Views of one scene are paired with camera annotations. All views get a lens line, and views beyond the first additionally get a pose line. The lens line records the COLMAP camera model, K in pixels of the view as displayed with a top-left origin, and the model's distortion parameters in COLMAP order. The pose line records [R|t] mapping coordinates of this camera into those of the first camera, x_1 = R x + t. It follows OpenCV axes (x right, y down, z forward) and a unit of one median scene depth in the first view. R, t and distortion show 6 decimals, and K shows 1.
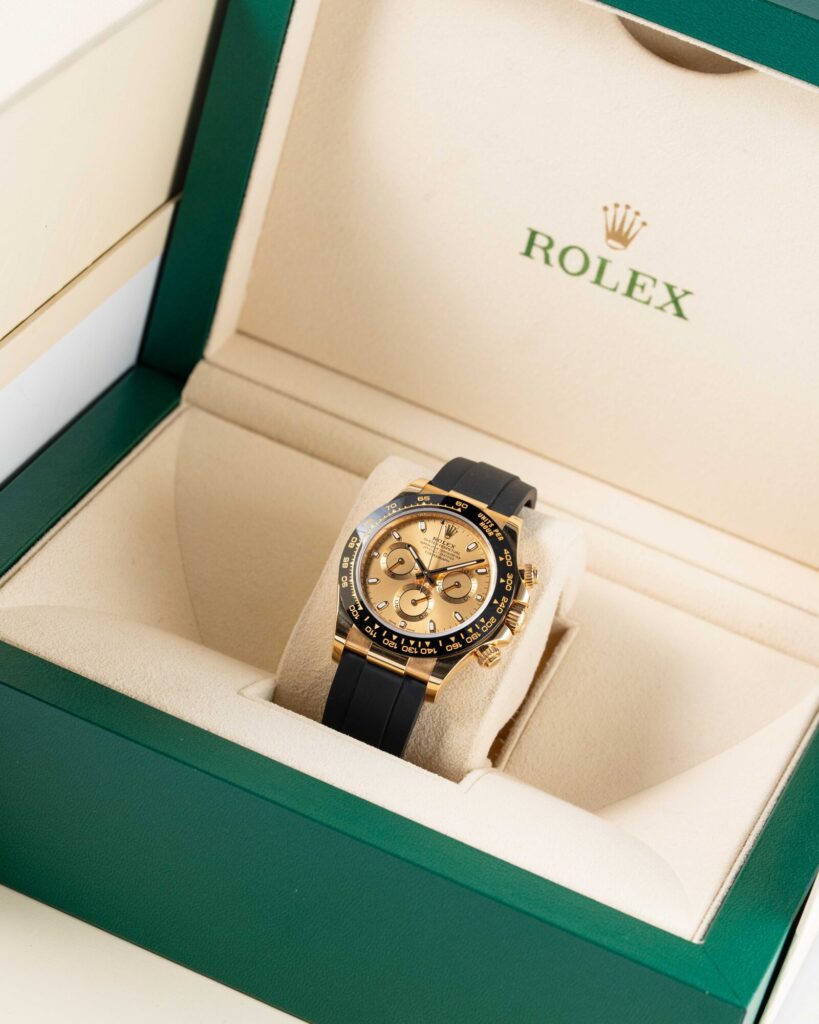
lens RADIAL K [[4226.4, 0, 409.5], [0, 4226.4, 511.1], [0, 0, 1]] dist [0.066361, 0.000000]
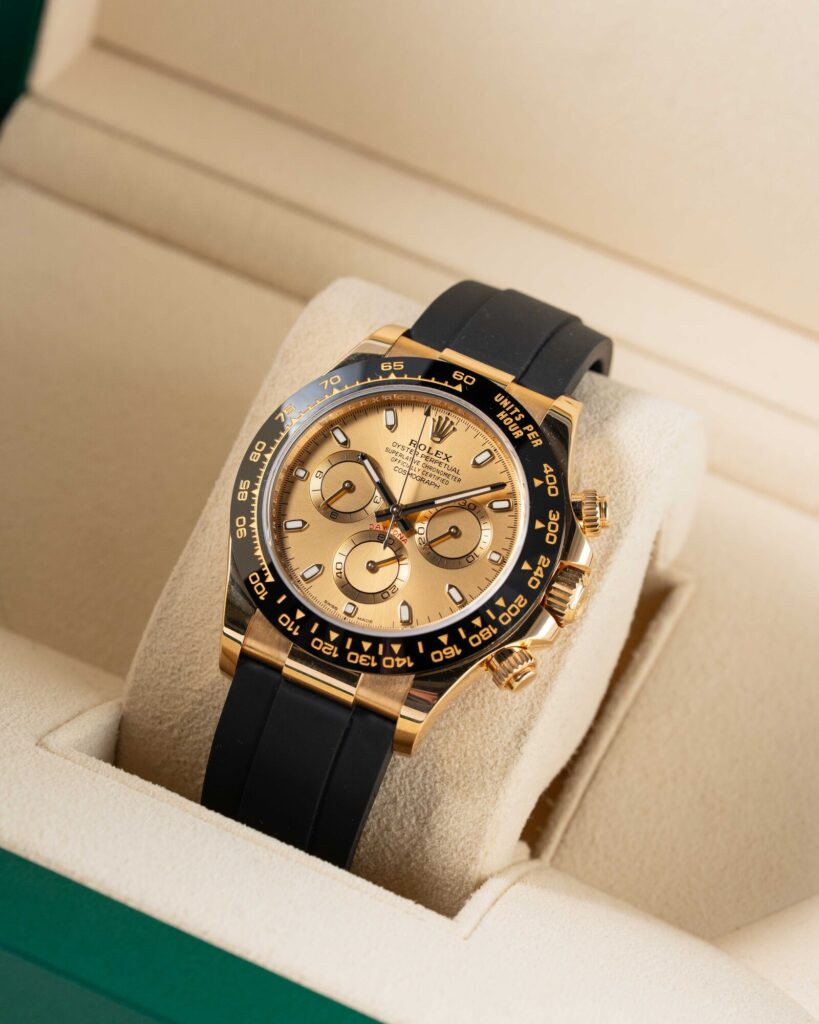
lens RADIAL K [[4226.4, 0, 409.3], [0, 4226.4, 512.5], [0, 0, 1]] dist [0.066361, 0.000000]
pose [[0.998821, -0.004575, -0.048329, 0.031034], [0.008463, 0.996716, 0.080536, -0.027356], [0.047802, -0.080850, 0.995579, 0.473615]]
